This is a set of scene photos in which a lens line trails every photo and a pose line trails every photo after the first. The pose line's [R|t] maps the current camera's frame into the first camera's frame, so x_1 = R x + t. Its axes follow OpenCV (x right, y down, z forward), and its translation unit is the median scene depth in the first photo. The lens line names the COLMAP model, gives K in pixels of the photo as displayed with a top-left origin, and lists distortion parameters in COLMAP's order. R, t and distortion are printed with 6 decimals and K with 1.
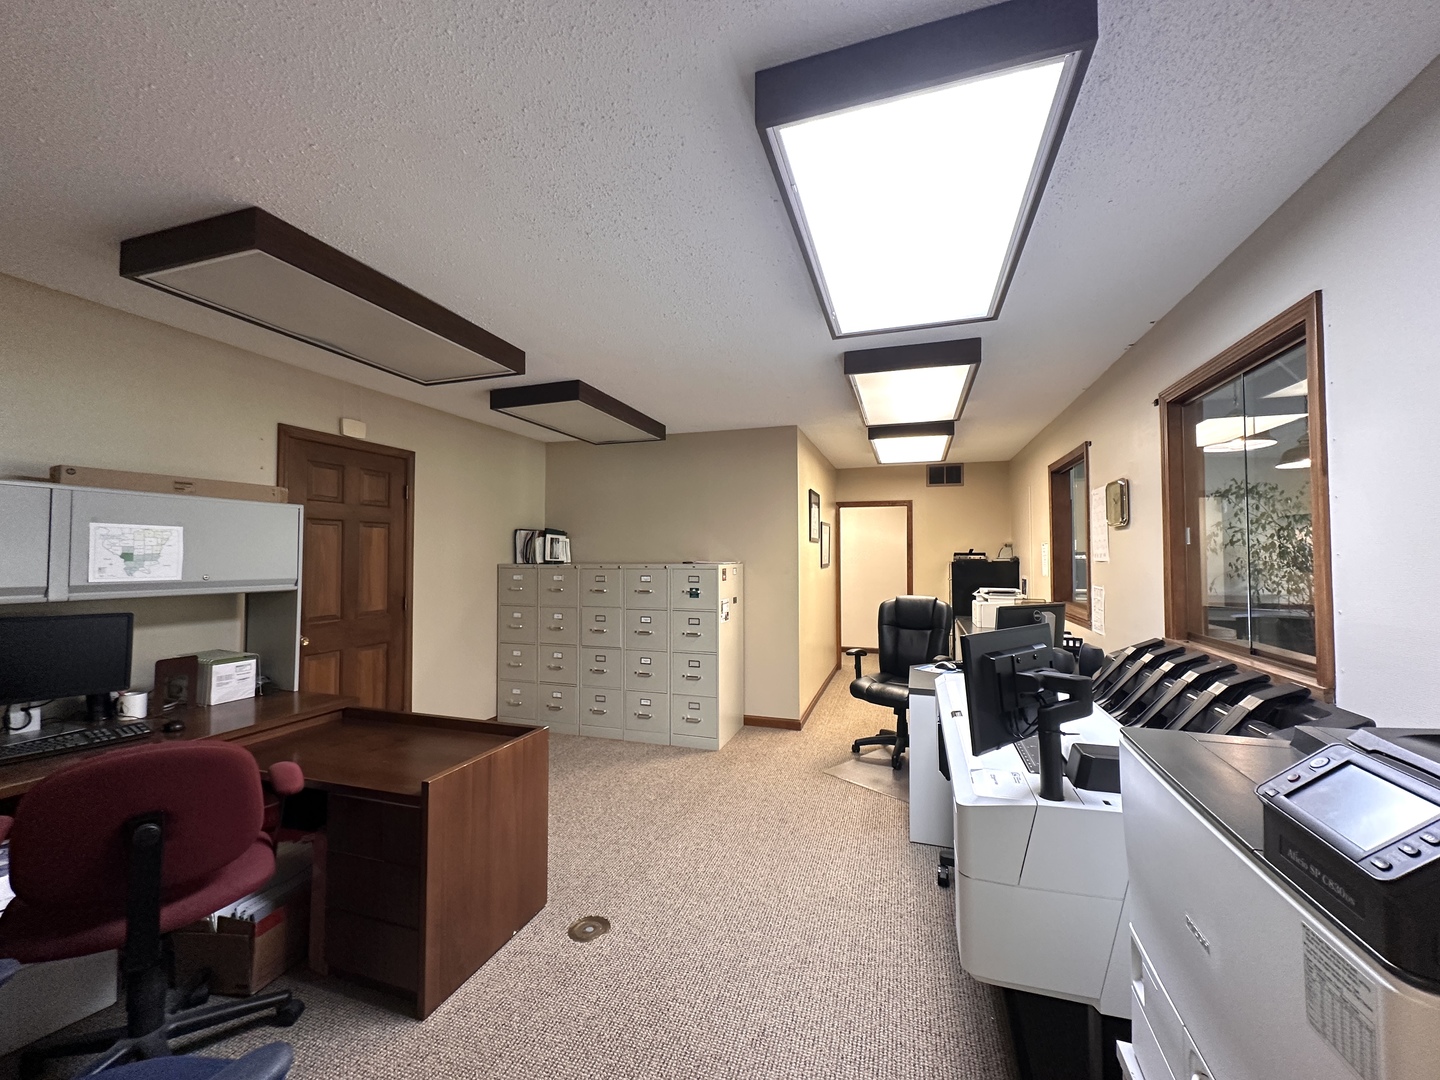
lens RADIAL K [[571.6, 0, 720.0], [0, 571.6, 540.0], [0, 0, 1]] dist [-0.002008, 0.000178]
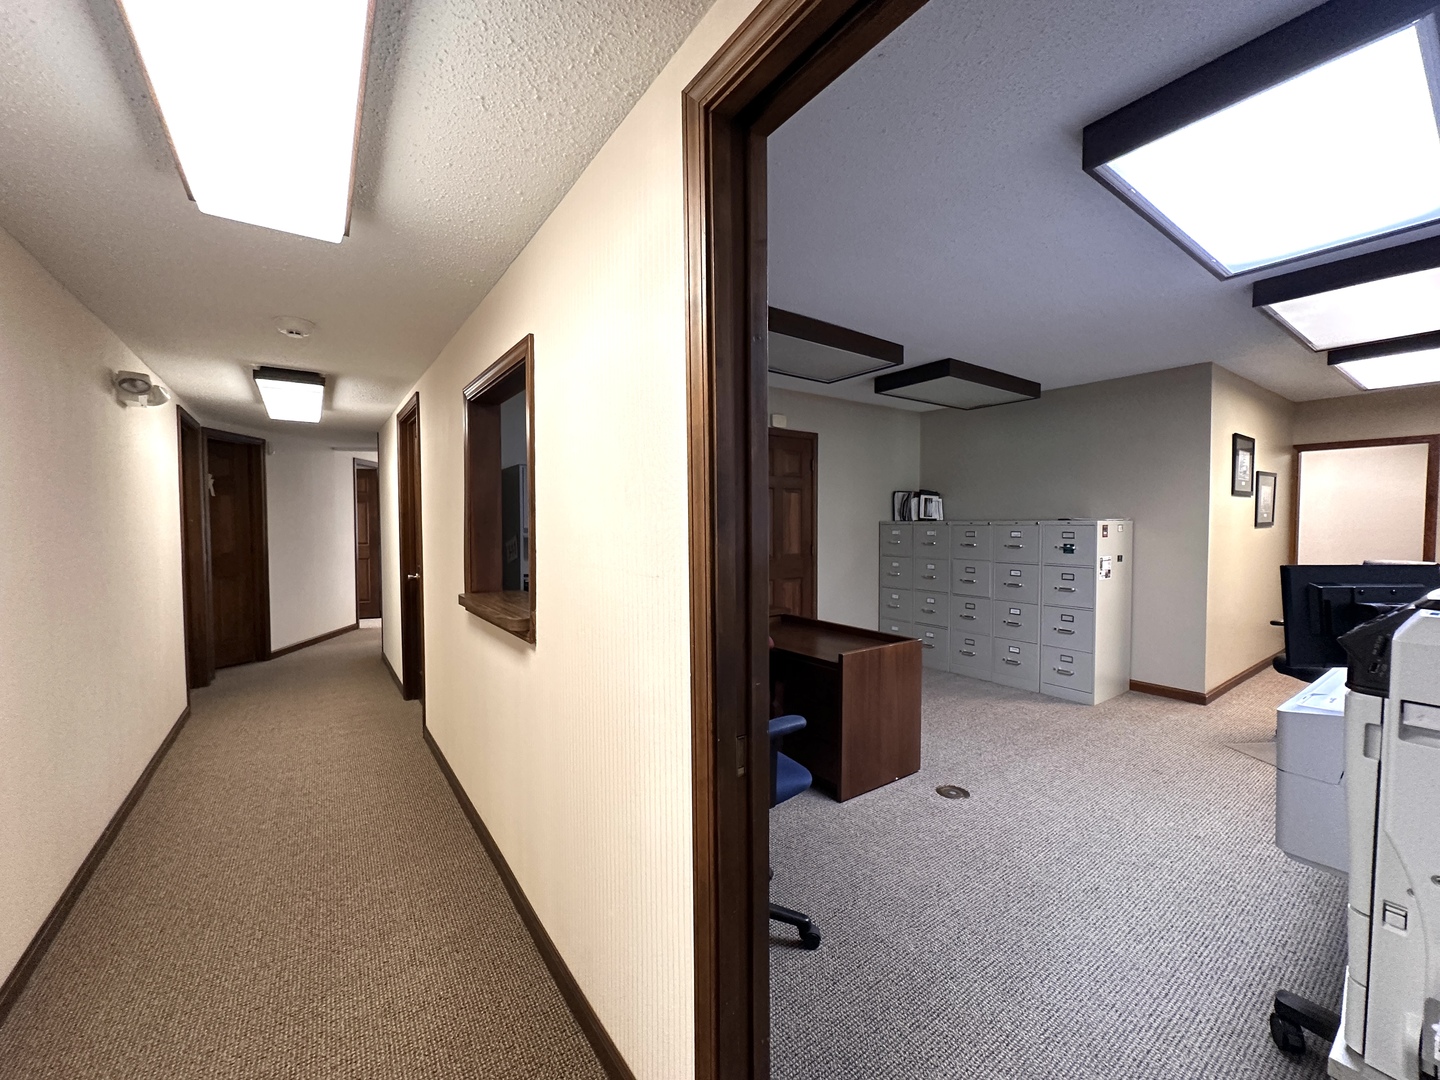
lens RADIAL K [[571.6, 0, 720.0], [0, 571.6, 540.0], [0, 0, 1]] dist [-0.002008, 0.000178]
pose [[0.806334, 0.019543, -0.591138, 0.055325], [0.018035, 0.998177, 0.057599, 0.007837], [0.591186, -0.057105, 0.804511, -0.179971]]
